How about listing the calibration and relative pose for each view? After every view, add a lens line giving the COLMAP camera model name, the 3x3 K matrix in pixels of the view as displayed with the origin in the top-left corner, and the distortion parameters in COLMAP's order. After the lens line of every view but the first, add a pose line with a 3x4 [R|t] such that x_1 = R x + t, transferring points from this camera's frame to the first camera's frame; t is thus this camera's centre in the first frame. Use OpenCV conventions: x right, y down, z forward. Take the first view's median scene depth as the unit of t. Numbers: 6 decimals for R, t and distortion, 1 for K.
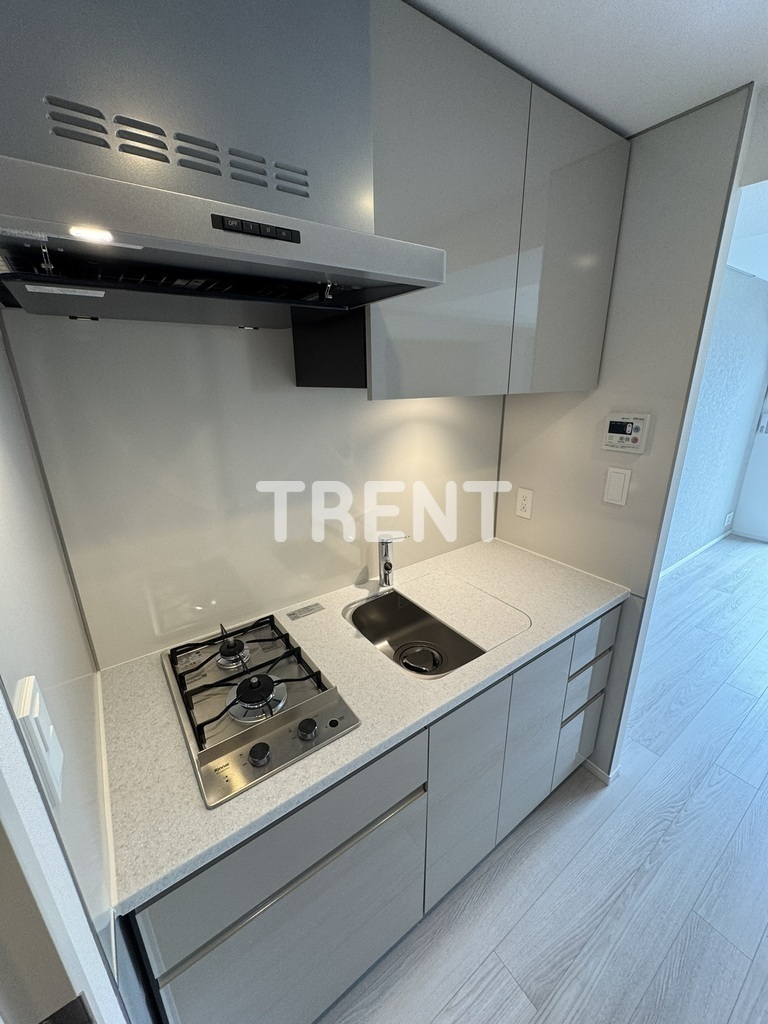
lens RADIAL K [[409.8, 0, 384.0], [0, 409.8, 512.0], [0, 0, 1]] dist [-0.003159, 0.000286]
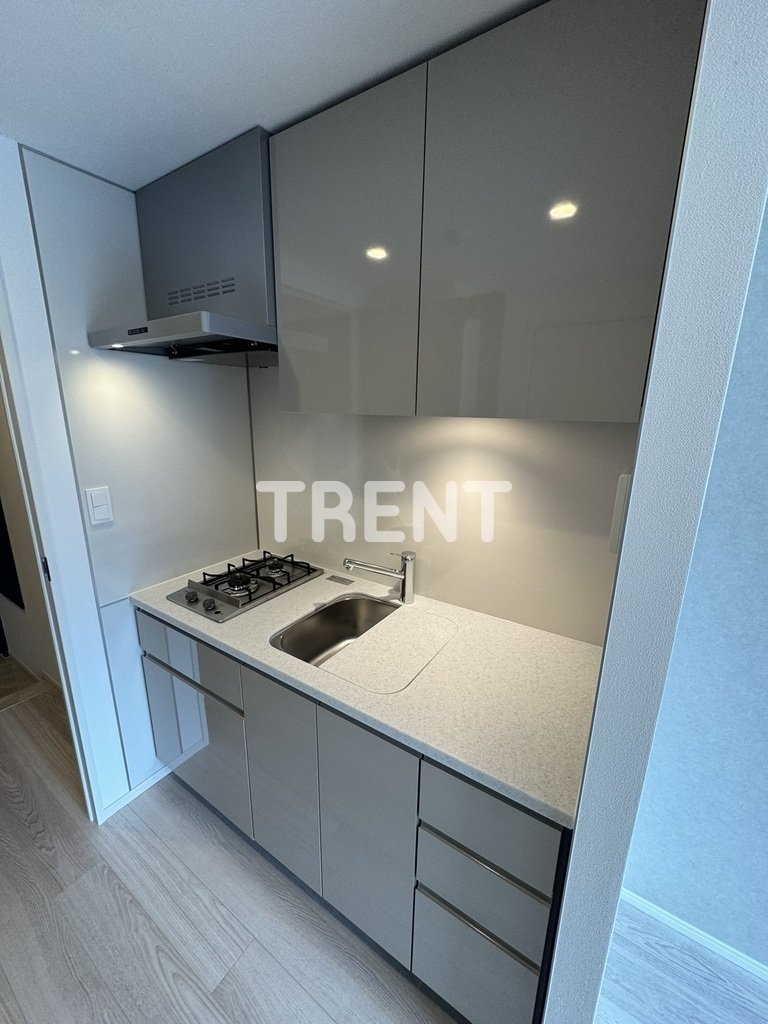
lens RADIAL K [[409.8, 0, 384.0], [0, 409.8, 512.0], [0, 0, 1]] dist [-0.003159, 0.000286]
pose [[0.362242, 0.247538, -0.898613, 6.349423], [-0.309930, 0.941221, 0.134338, -1.124630], [0.879047, 0.229845, 0.417669, 3.661205]]
